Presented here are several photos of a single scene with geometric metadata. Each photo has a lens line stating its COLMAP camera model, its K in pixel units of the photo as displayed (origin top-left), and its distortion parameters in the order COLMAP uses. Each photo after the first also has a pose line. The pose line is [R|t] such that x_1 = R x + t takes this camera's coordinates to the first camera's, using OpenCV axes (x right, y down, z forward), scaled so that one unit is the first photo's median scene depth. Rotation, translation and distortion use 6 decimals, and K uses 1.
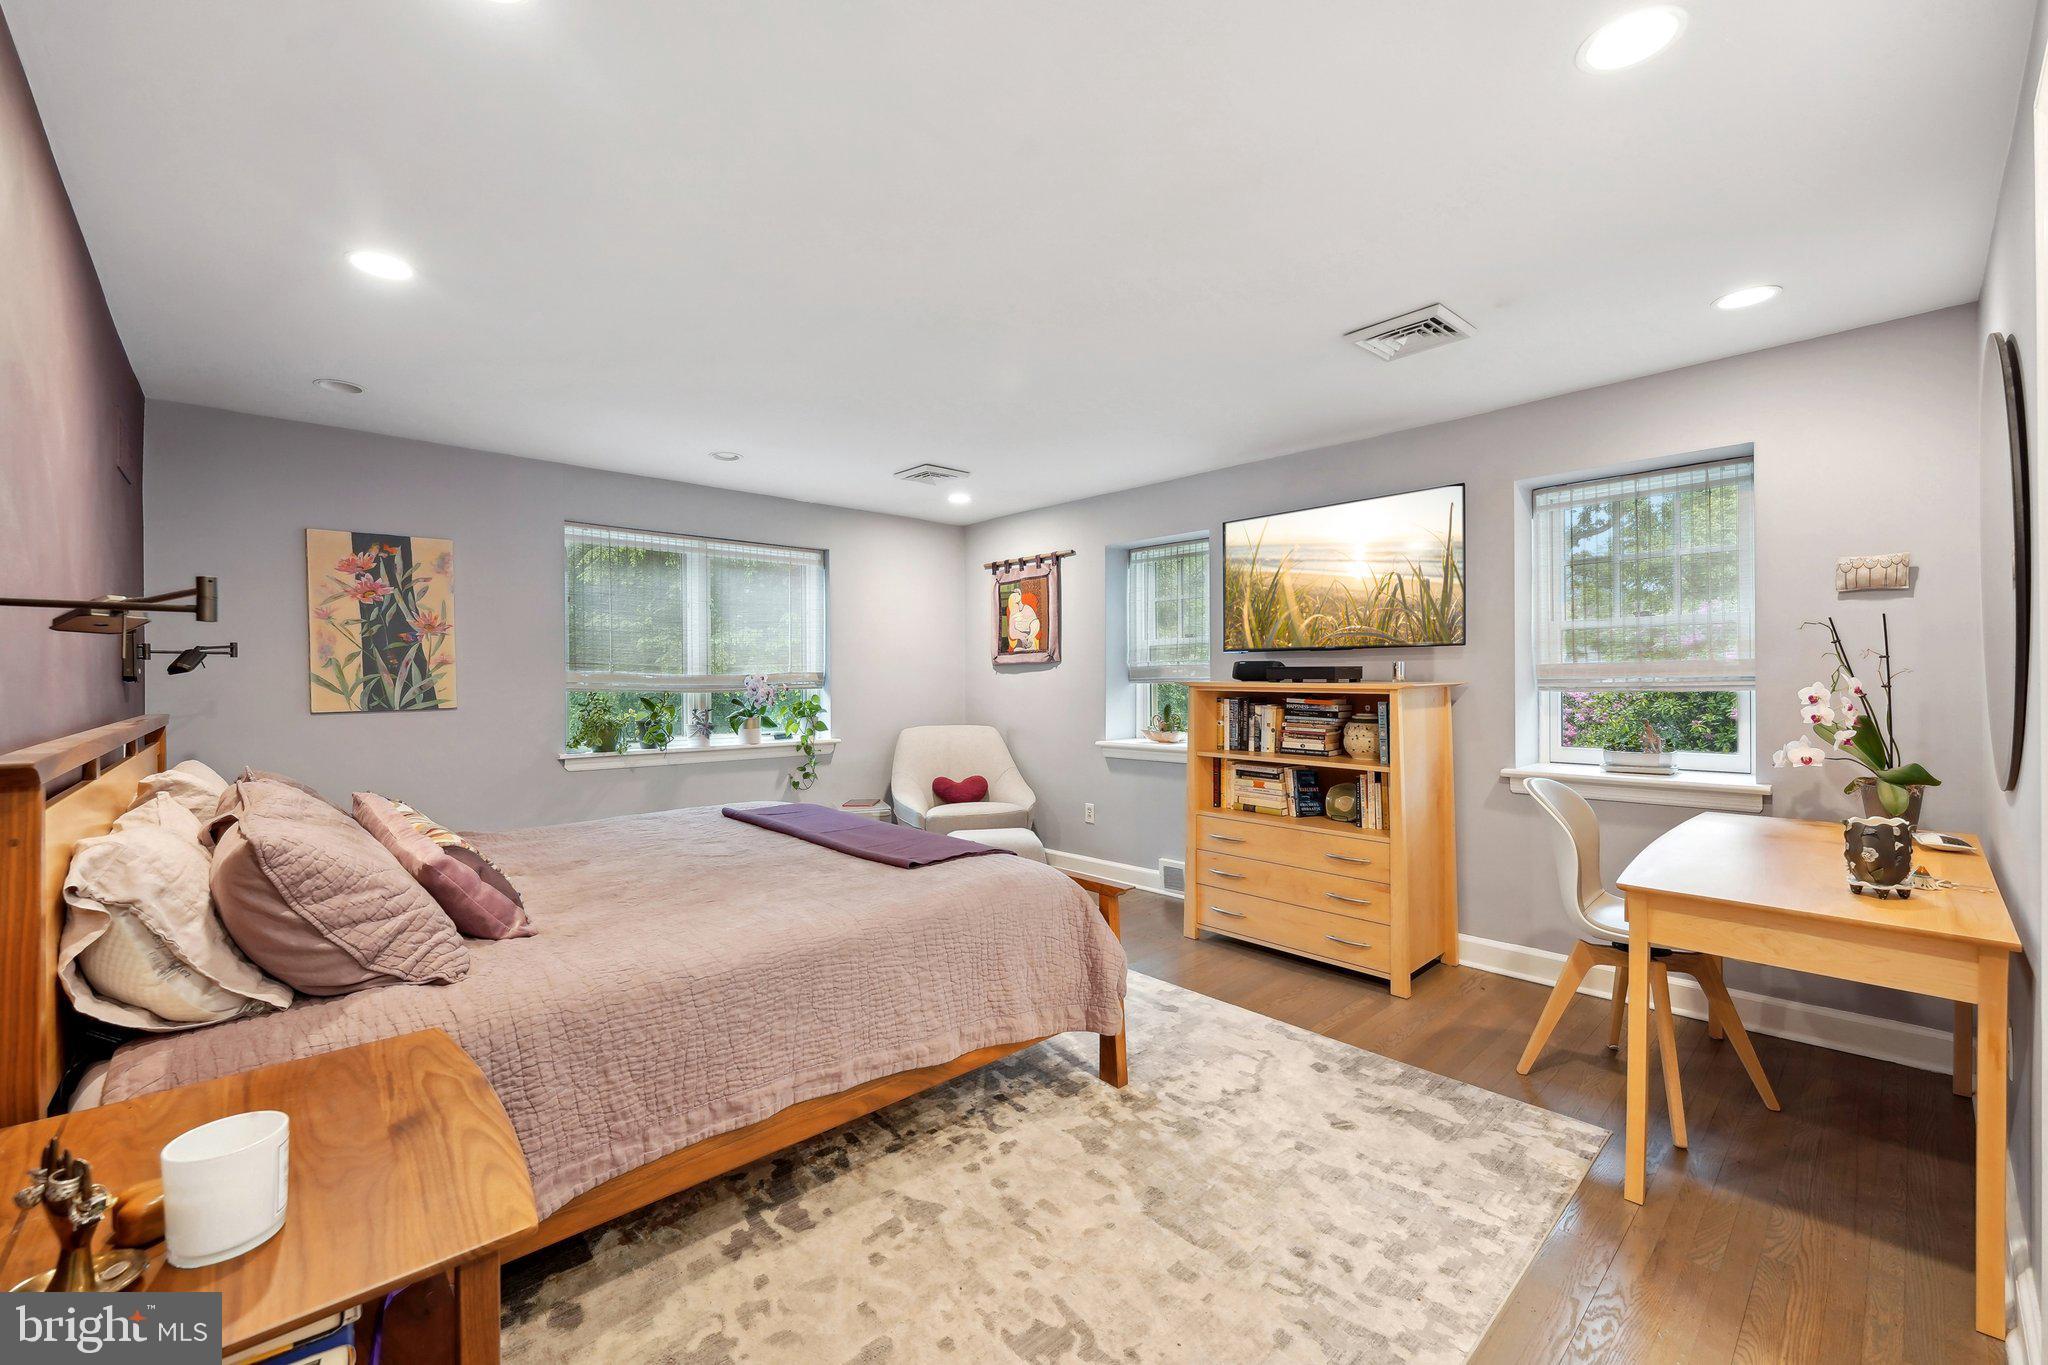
lens RADIAL K [[830.6, 0, 1021.4], [0, 830.6, 677.2], [0, 0, 1]] dist [-0.003529, 0.000069]
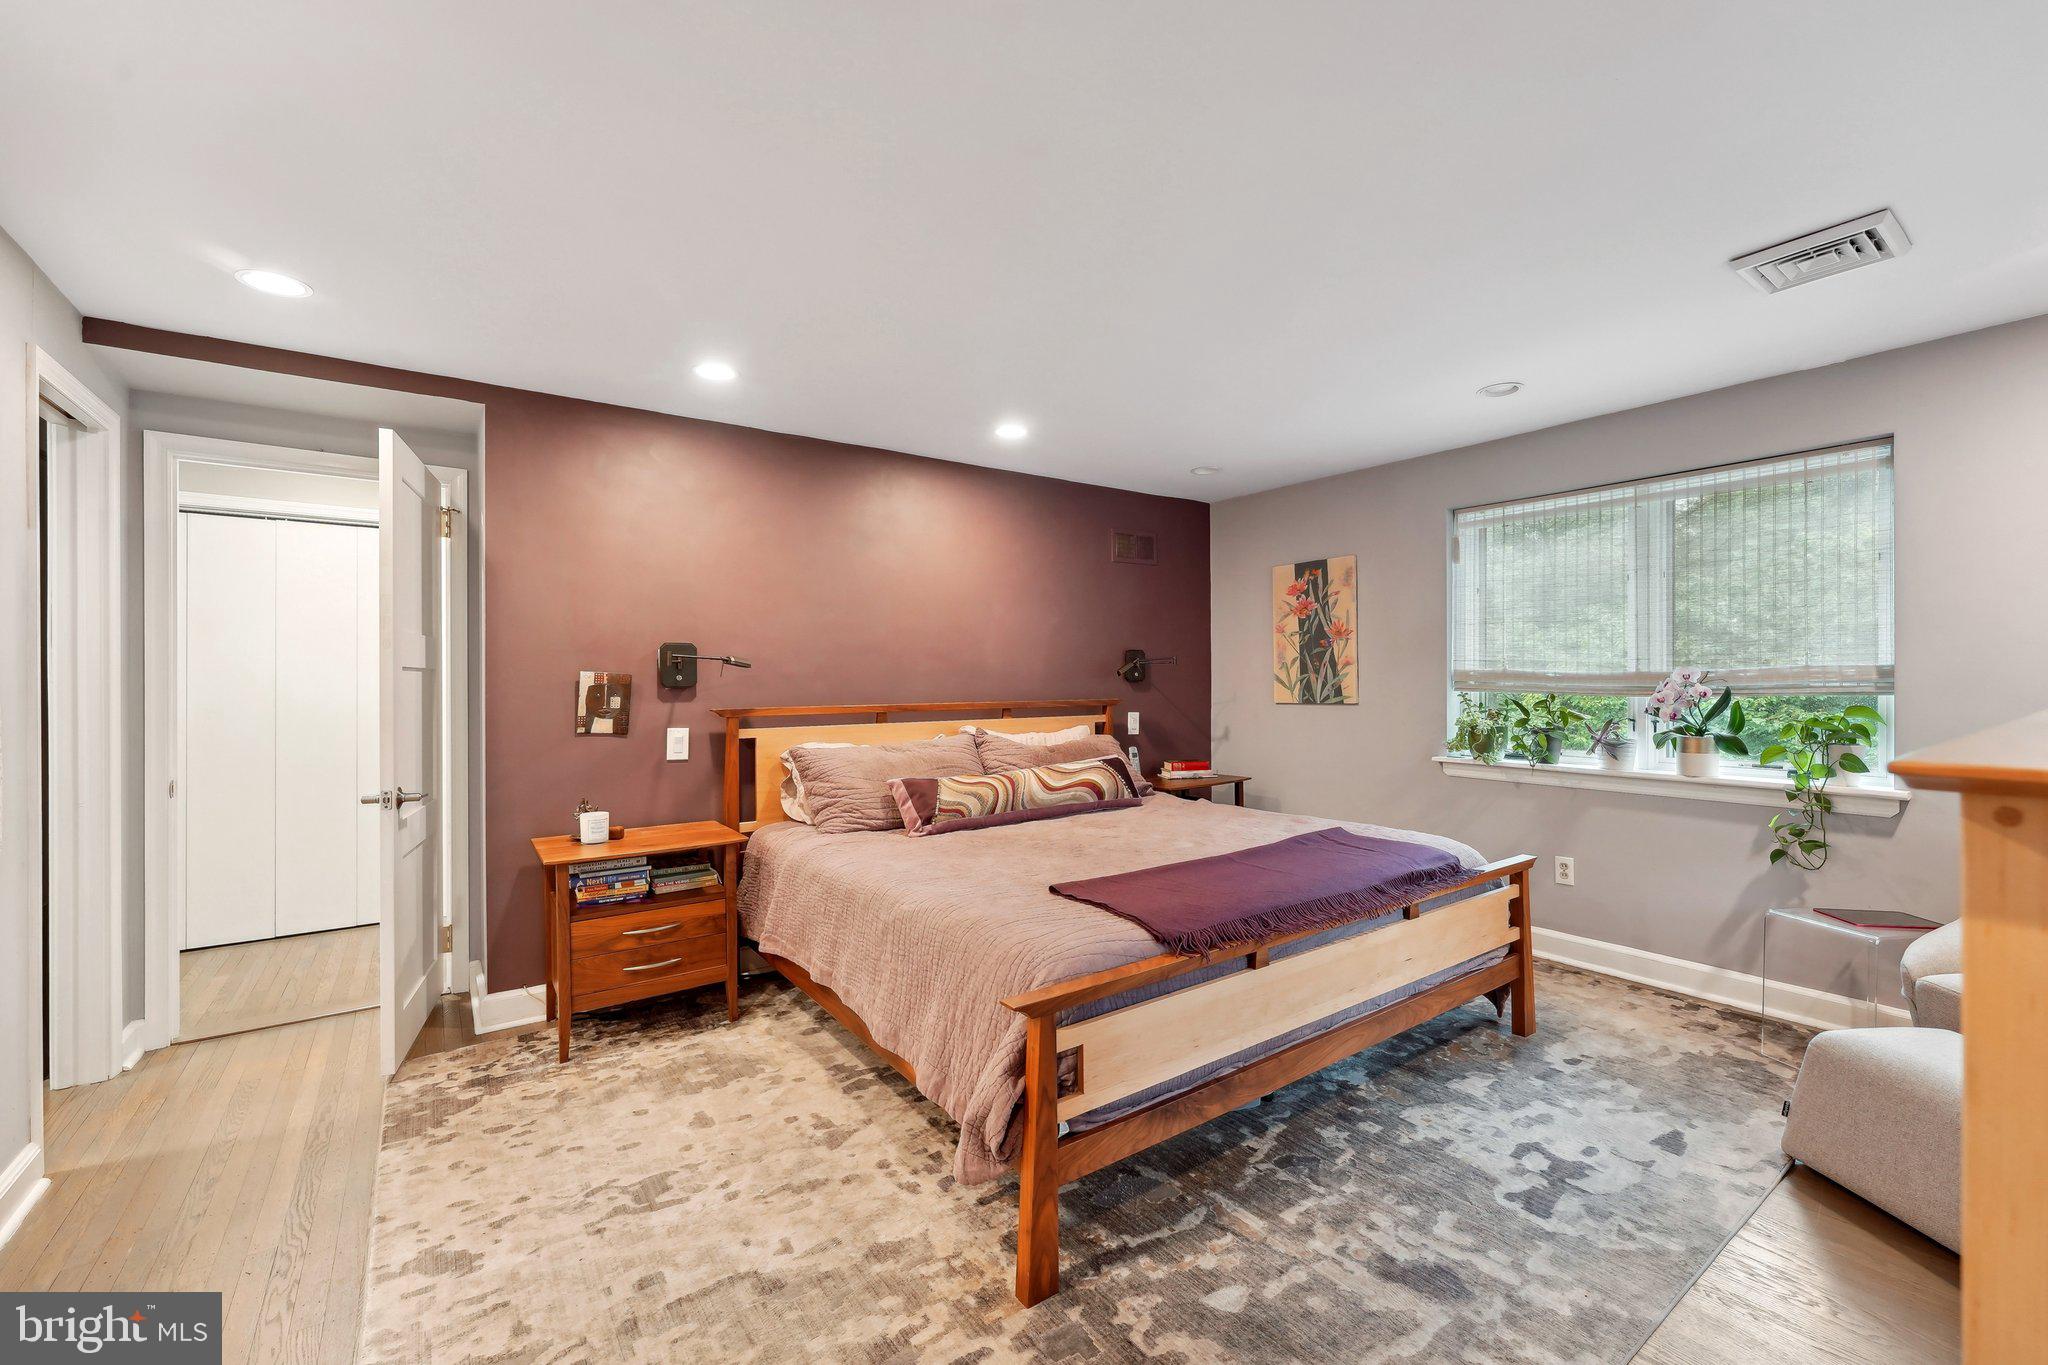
lens RADIAL K [[830.6, 0, 1020.0], [0, 830.6, 683.8], [0, 0, 1]] dist [-0.003529, 0.000069]
pose [[-0.126807, 0.011908, -0.991856, 0.515095], [0.008399, 0.999905, 0.010930, -0.006299], [0.991892, -0.006944, -0.126895, 0.722349]]
